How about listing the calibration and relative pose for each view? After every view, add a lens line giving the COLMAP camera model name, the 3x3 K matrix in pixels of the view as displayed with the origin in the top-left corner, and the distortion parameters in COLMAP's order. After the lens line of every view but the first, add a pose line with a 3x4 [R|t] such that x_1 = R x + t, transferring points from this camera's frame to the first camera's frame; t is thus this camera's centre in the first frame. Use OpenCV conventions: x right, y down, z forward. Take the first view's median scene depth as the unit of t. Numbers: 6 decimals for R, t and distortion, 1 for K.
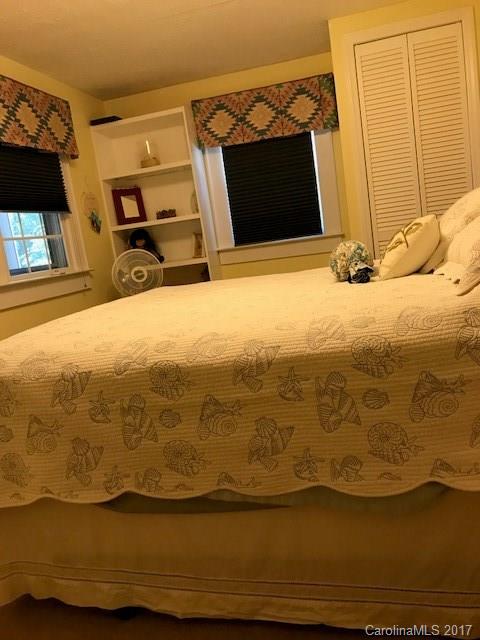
lens RADIAL K [[528.5, 0, 239.7], [0, 528.5, 314.5], [0, 0, 1]] dist [0.018503, -0.001189]
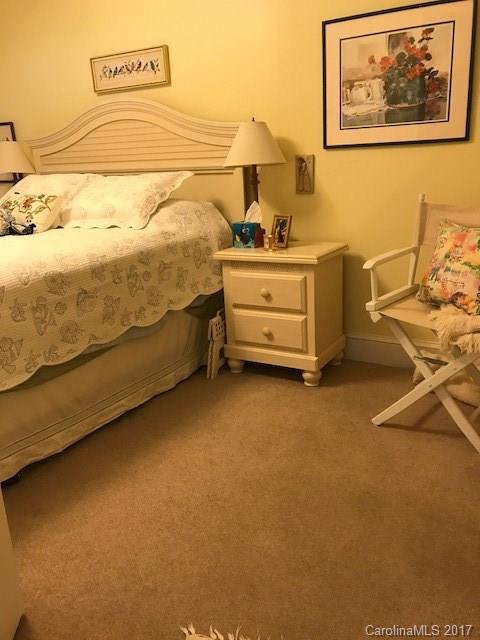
lens RADIAL K [[528.5, 0, 241.6], [0, 528.5, 322.3], [0, 0, 1]] dist [0.018503, -0.001189]
pose [[0.294417, -0.153957, 0.943194, -1.447171], [0.155256, 0.981533, 0.111752, 0.147344], [-0.942981, 0.113535, 0.312883, 0.027162]]
